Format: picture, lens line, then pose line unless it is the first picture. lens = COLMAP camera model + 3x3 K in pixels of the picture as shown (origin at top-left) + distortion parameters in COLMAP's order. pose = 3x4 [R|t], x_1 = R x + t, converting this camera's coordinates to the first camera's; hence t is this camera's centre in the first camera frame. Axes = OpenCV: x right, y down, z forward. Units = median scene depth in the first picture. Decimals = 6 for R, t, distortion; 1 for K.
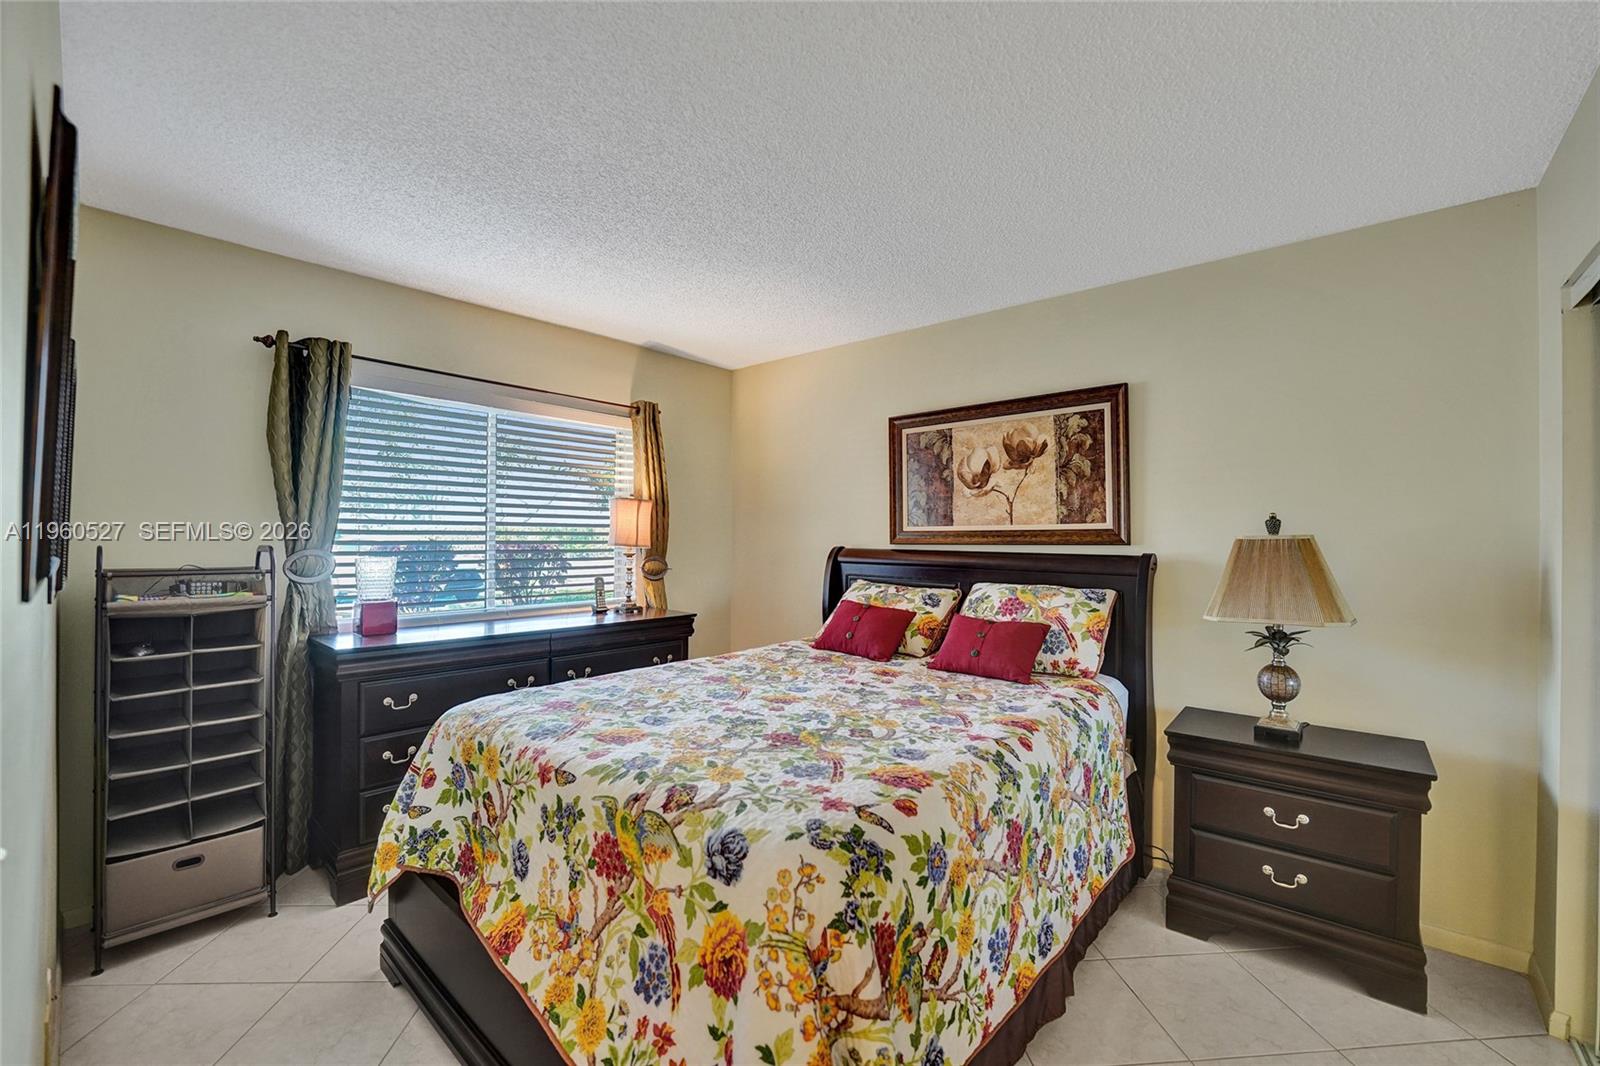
lens RADIAL K [[656.1, 0, 791.5], [0, 656.1, 529.4], [0, 0, 1]] dist [-0.028581, 0.003472]
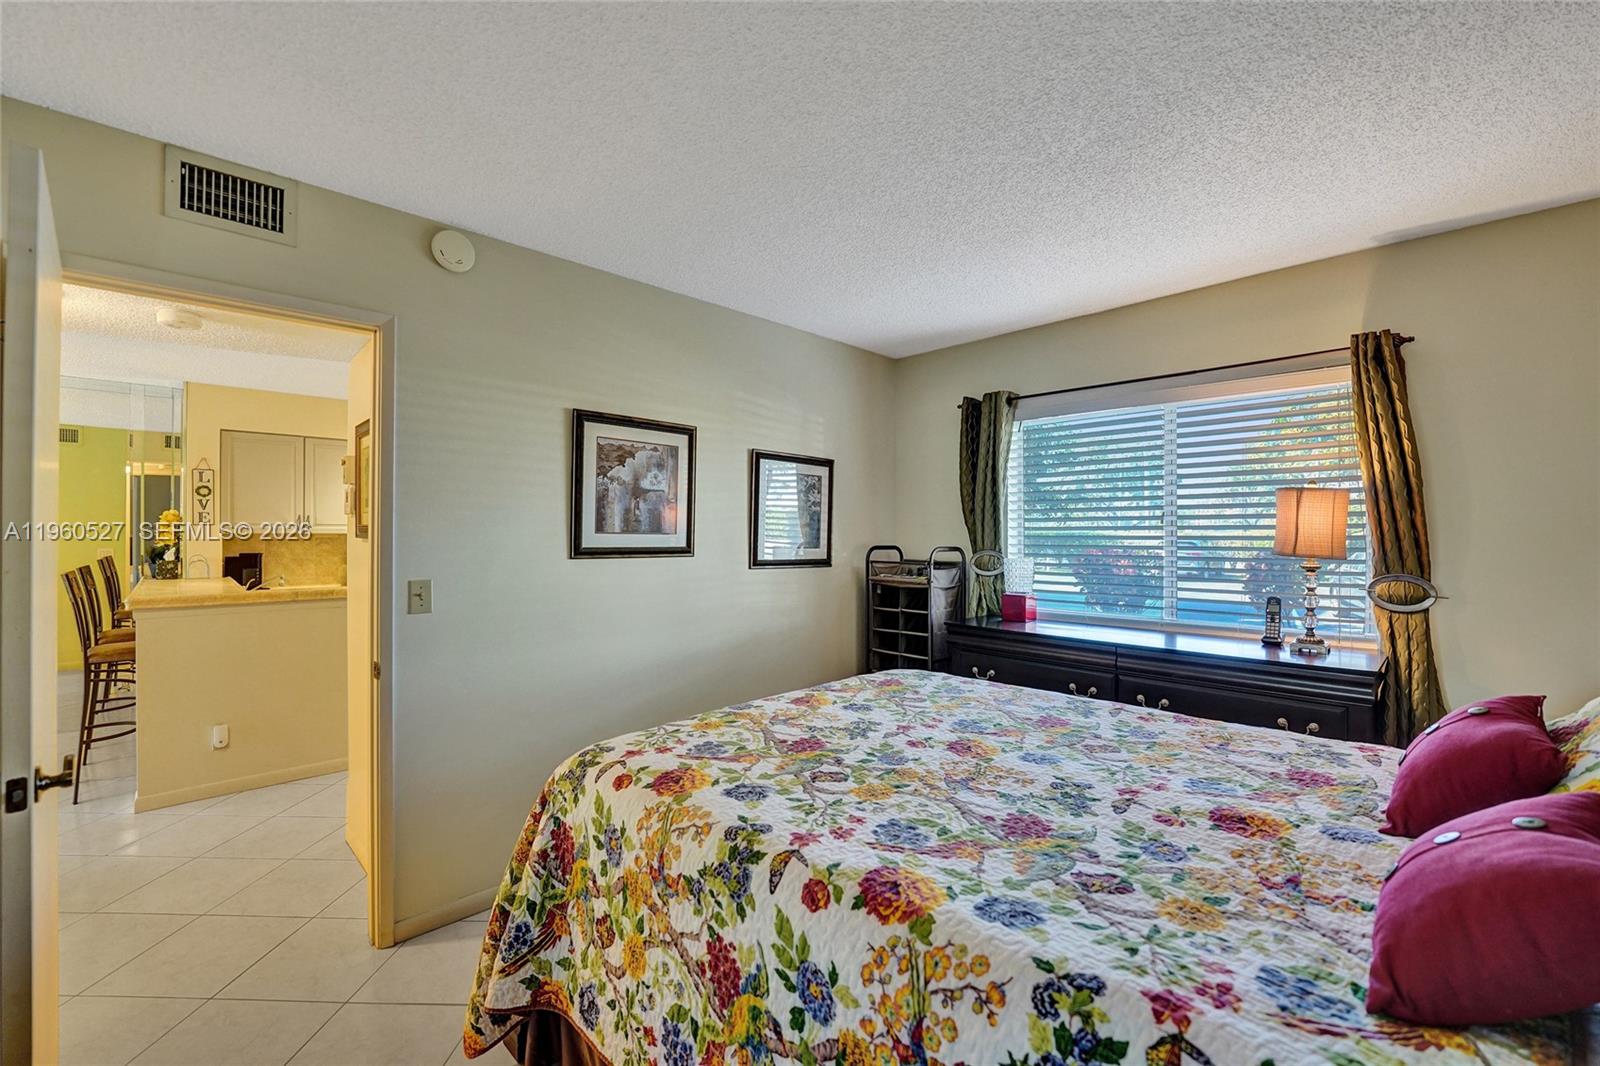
lens RADIAL K [[655.4, 0, 800.0], [0, 655.4, 533.0], [0, 0, 1]] dist [-0.027754, 0.003297]
pose [[-0.072500, -0.010264, -0.997316, 0.906724], [0.007857, 0.999910, -0.010862, 0.008314], [0.997337, -0.008623, -0.072413, 0.986905]]
